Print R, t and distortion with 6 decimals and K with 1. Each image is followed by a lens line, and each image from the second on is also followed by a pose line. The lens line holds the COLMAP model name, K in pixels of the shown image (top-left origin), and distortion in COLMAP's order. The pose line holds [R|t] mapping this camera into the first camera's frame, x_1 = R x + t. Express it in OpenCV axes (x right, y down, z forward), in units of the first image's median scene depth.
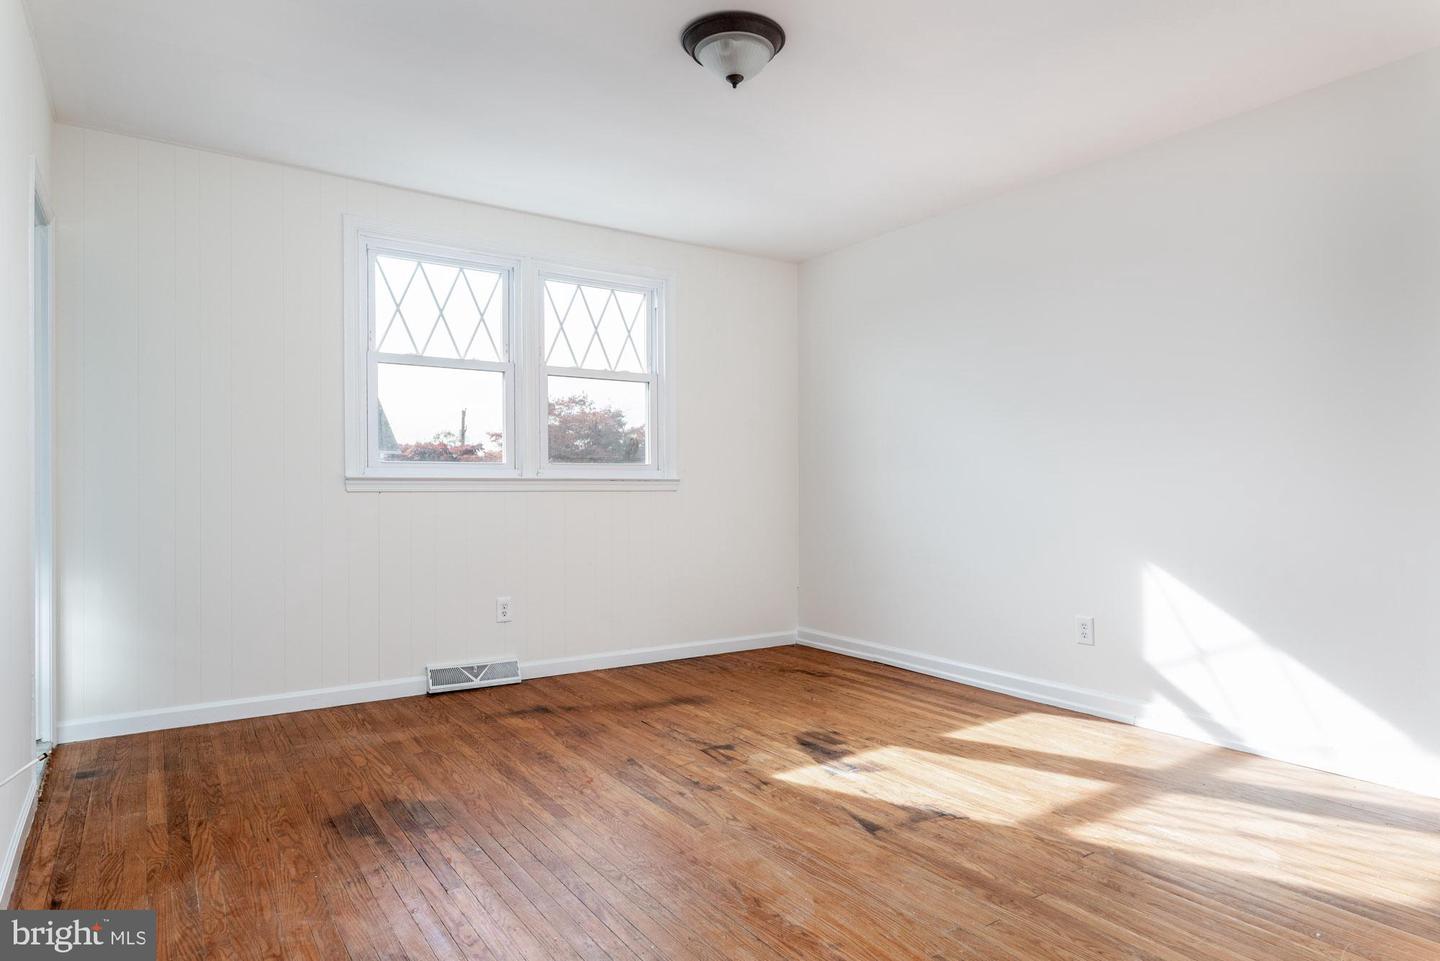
lens RADIAL K [[828.5, 0, 719.4], [0, 828.5, 485.9], [0, 0, 1]] dist [0.000637, -0.001143]
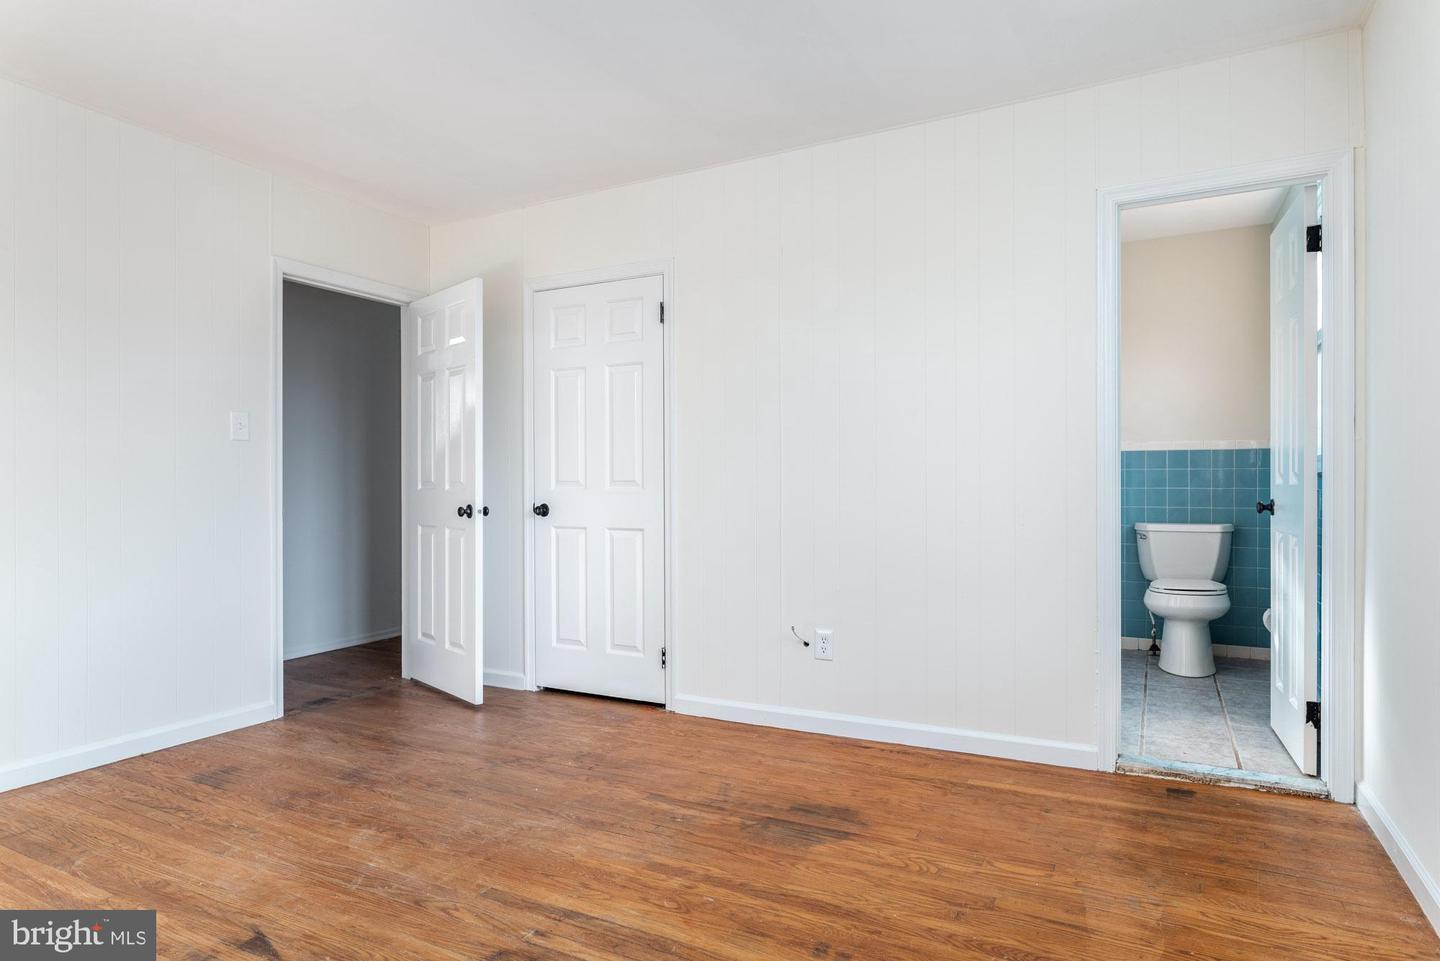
lens RADIAL K [[828.5, 0, 724.4], [0, 828.5, 481.3], [0, 0, 1]] dist [0.000637, -0.001143]
pose [[-0.881832, 0.005346, -0.471533, 0.157855], [0.007078, 0.999973, -0.001900, -0.007514], [0.471511, -0.005013, -0.881846, 1.847571]]
